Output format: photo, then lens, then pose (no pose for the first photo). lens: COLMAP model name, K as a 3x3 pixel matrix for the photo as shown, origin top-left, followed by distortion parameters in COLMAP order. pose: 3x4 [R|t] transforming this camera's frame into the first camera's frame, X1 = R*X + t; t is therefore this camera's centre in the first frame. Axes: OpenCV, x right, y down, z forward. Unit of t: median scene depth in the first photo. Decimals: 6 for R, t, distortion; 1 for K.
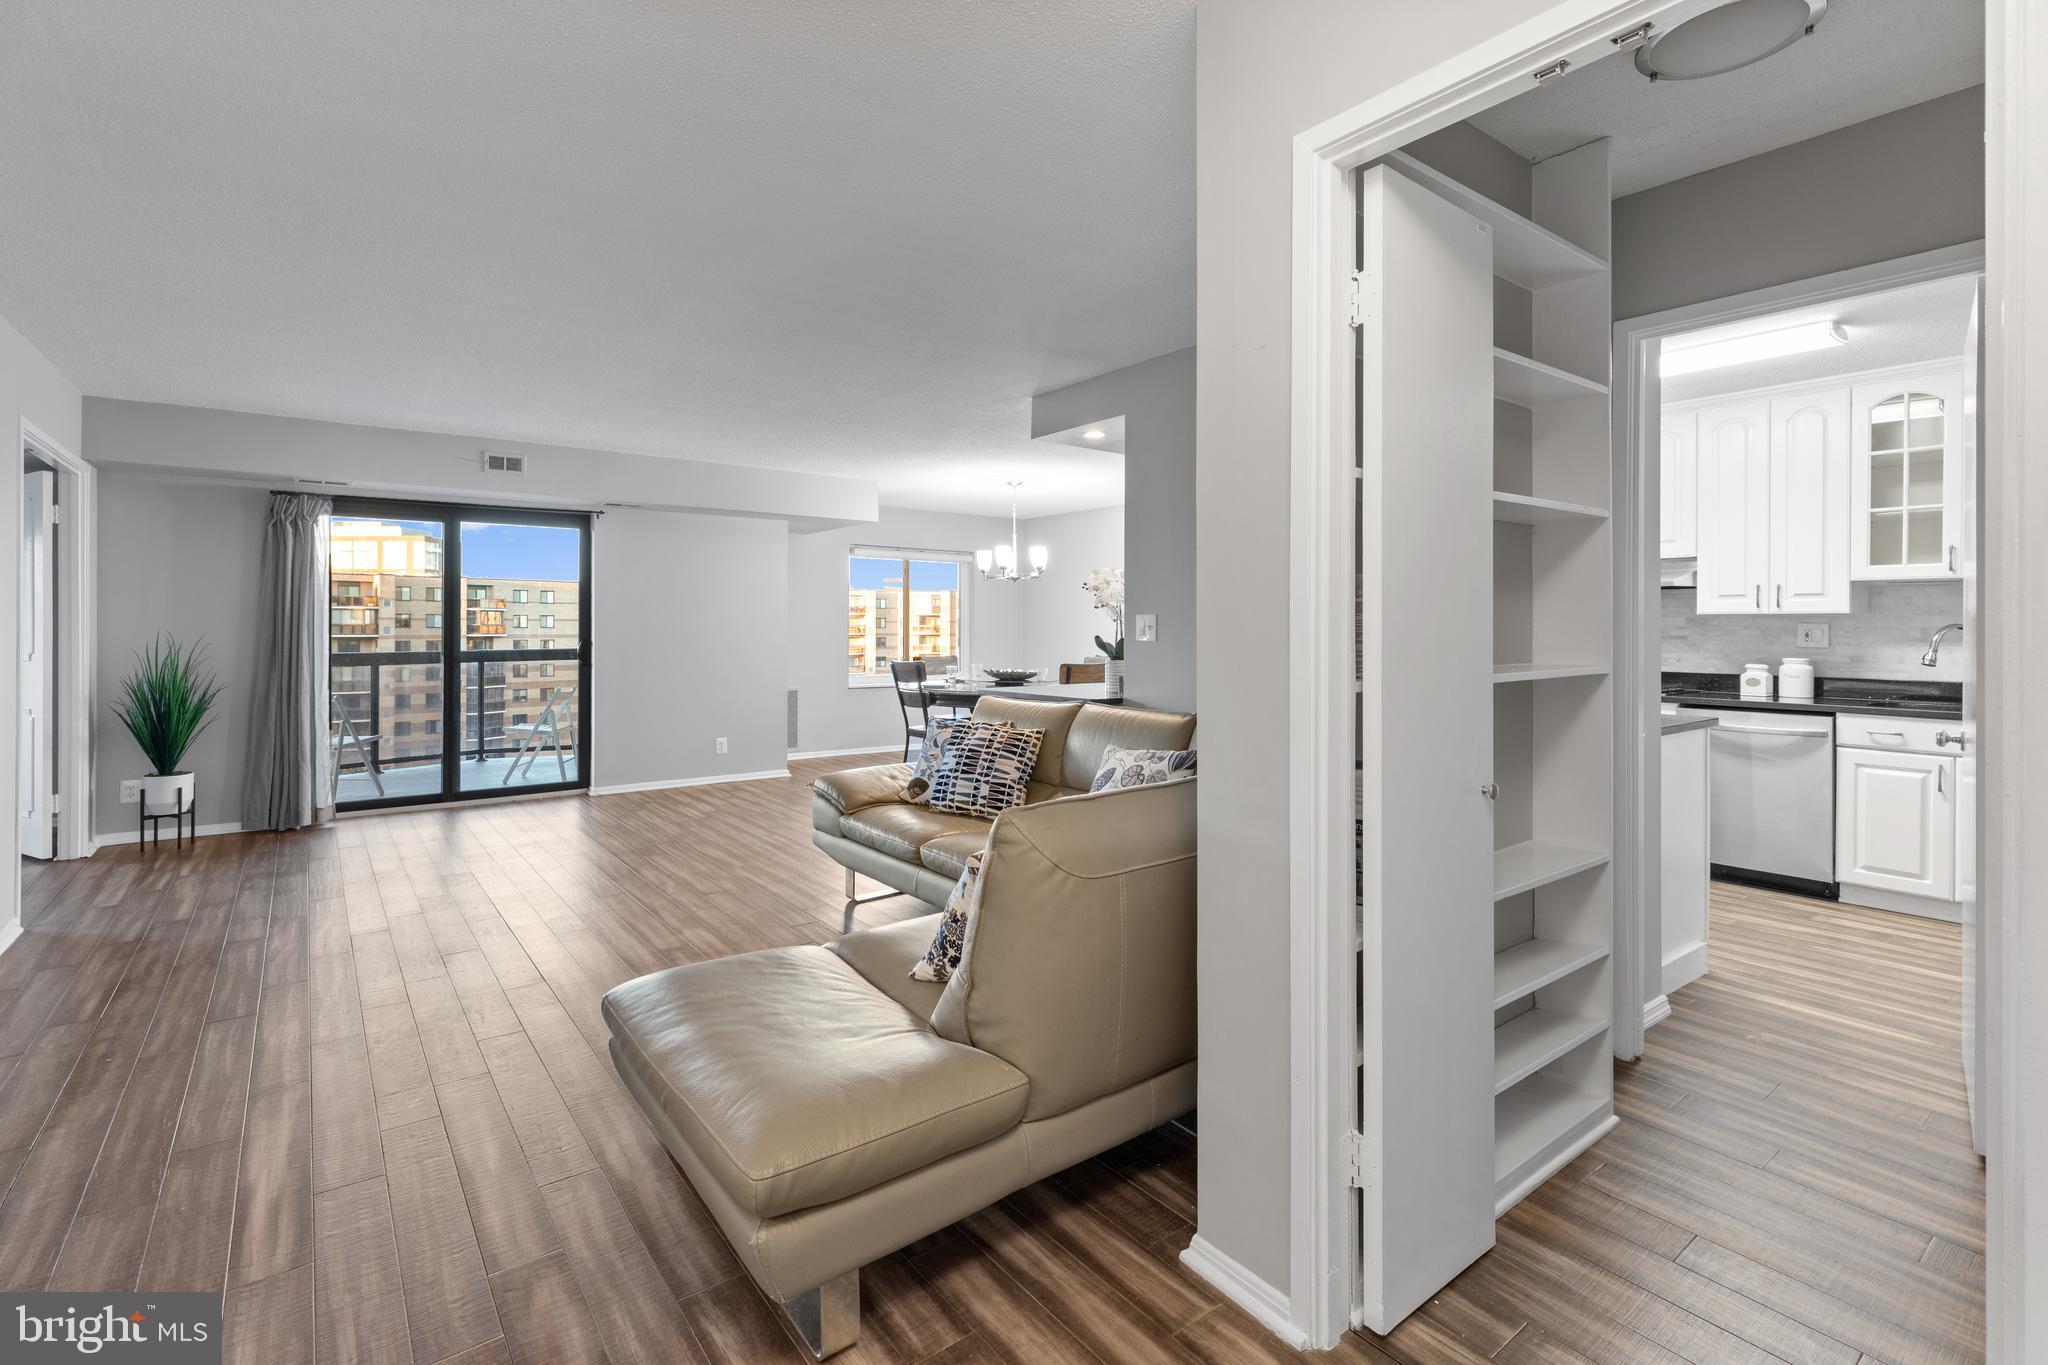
lens RADIAL K [[934.8, 0, 1018.6], [0, 934.8, 625.6], [0, 0, 1]] dist [0.009289, 0.000577]
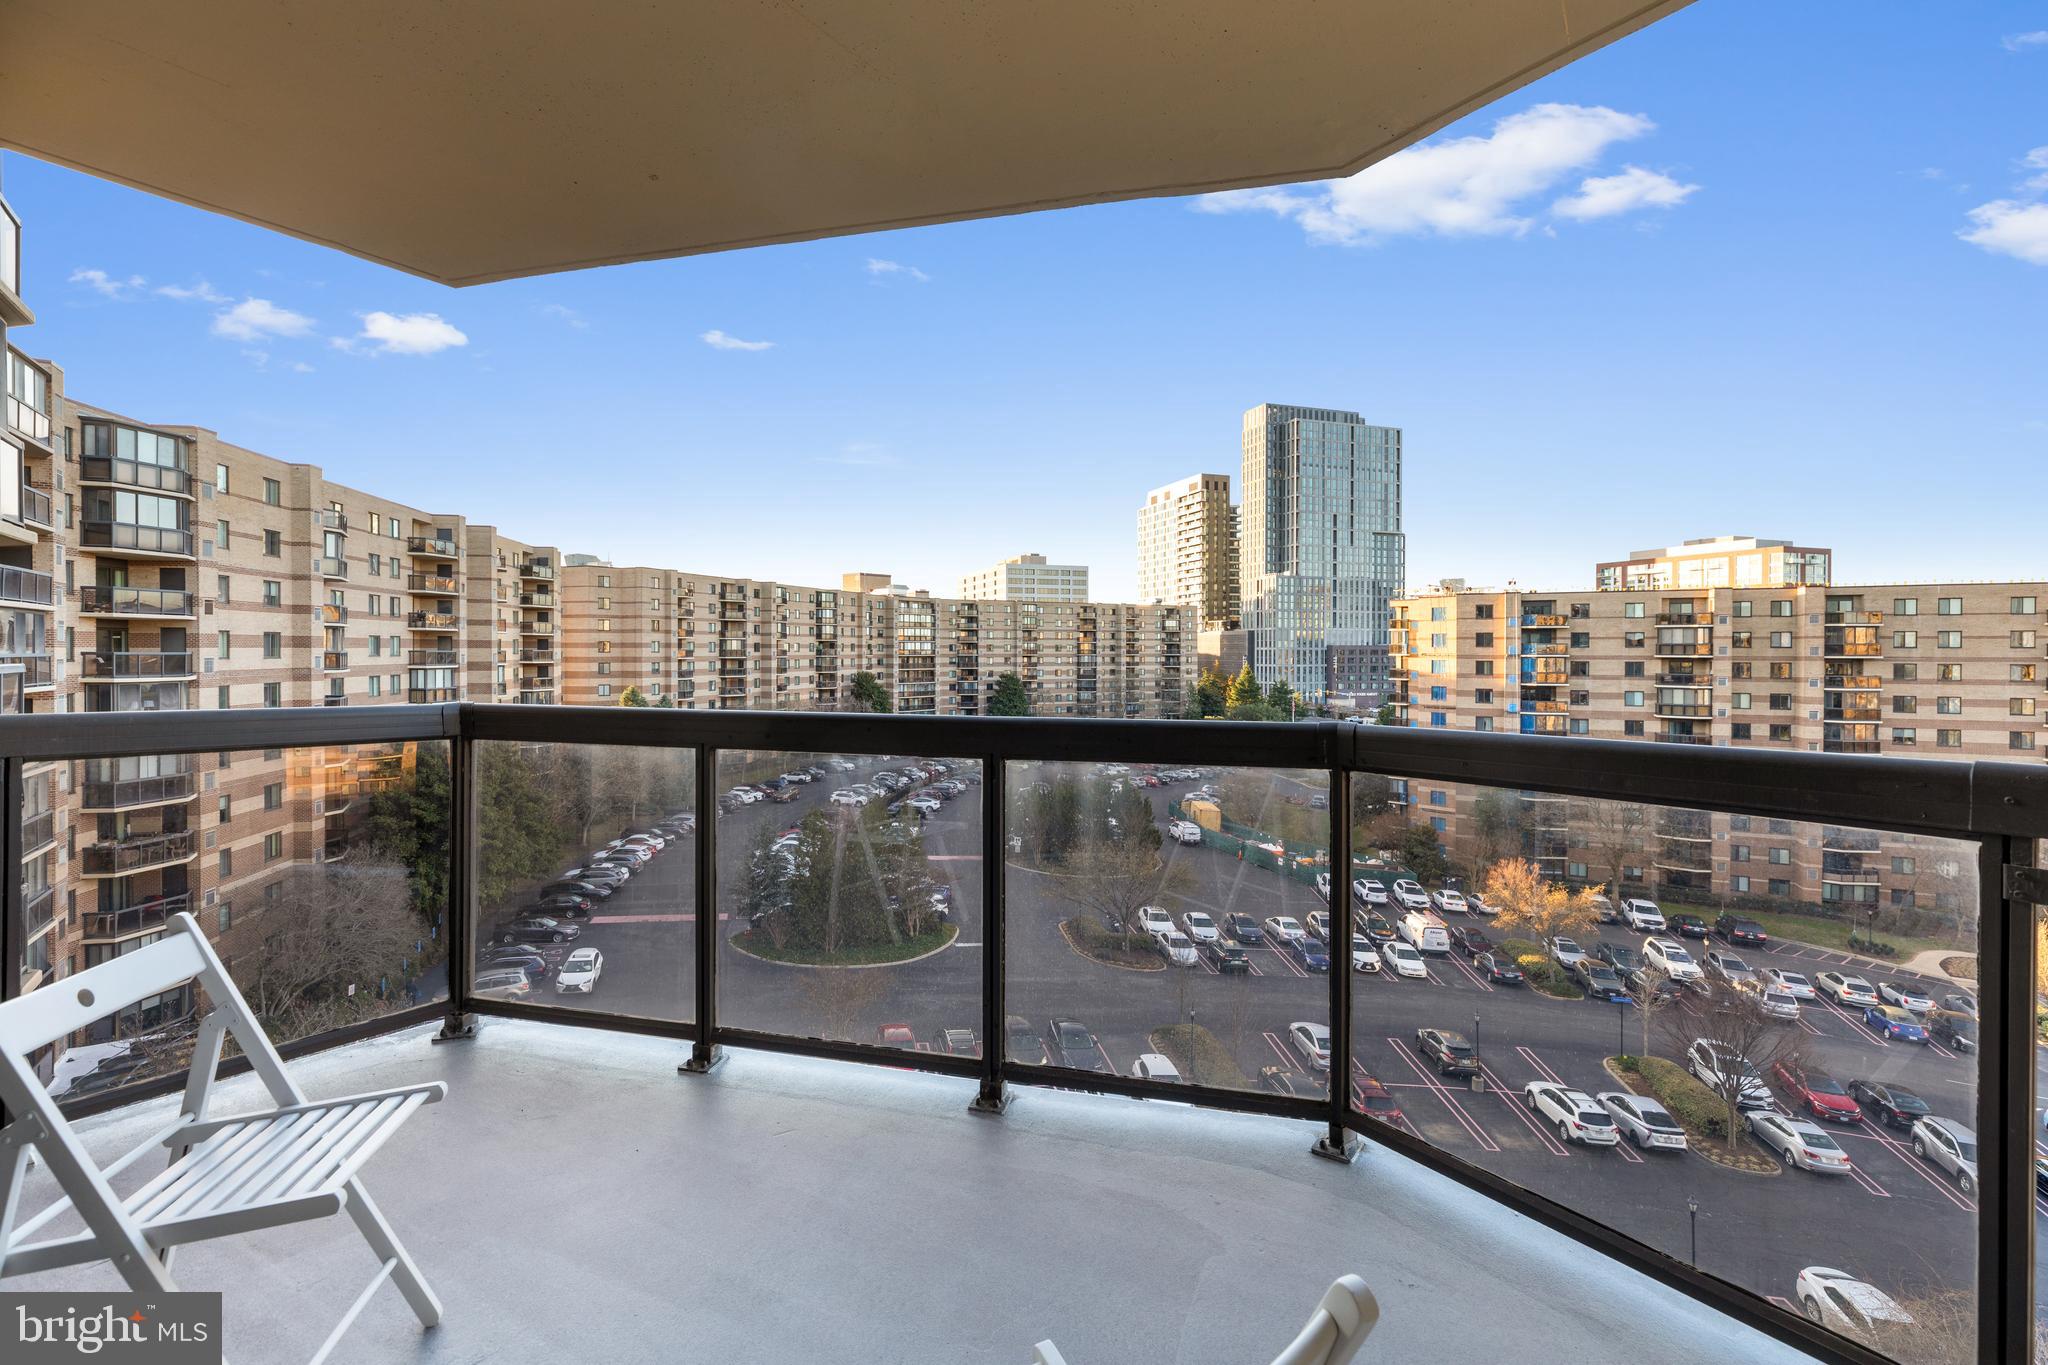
lens RADIAL K [[934.8, 0, 1020.3], [0, 934.8, 658.1], [0, 0, 1]] dist [0.009289, 0.000577]
pose [[0.316701, 0.010637, -0.948466, -0.478042], [0.001804, 0.999929, 0.011816, 0.005756], [0.948524, -0.005453, 0.316659, 1.133645]]
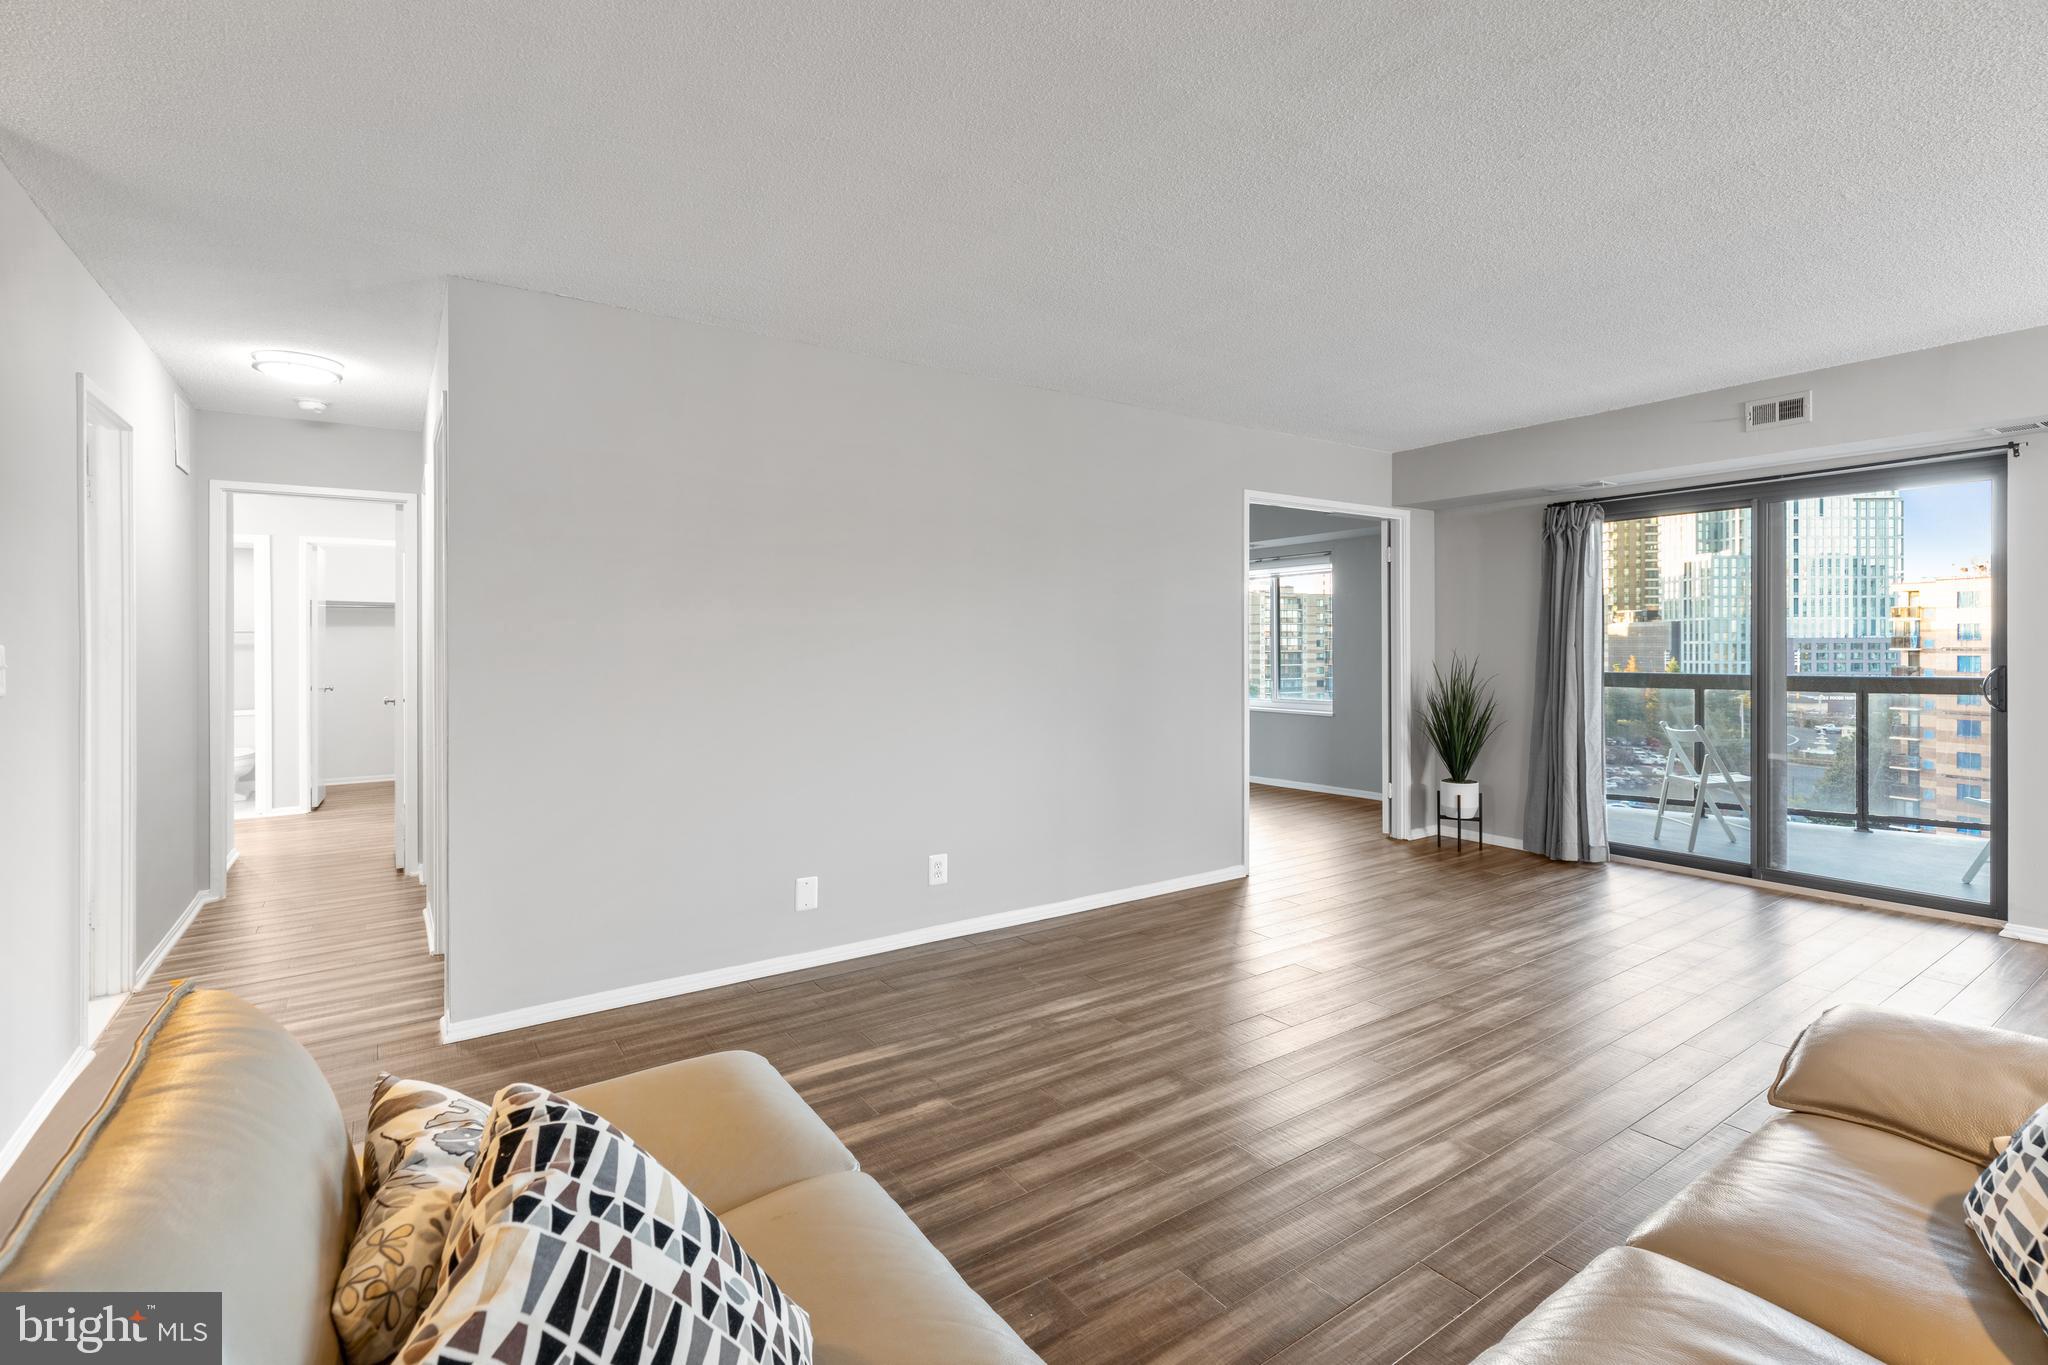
lens RADIAL K [[934.8, 0, 1023.4], [0, 934.8, 648.8], [0, 0, 1]] dist [0.009289, 0.000577]
pose [[-0.037710, 0.004635, -0.999278, 0.153295], [0.007086, 0.999965, 0.004371, -0.002719], [0.999264, -0.006916, -0.037742, 0.408821]]
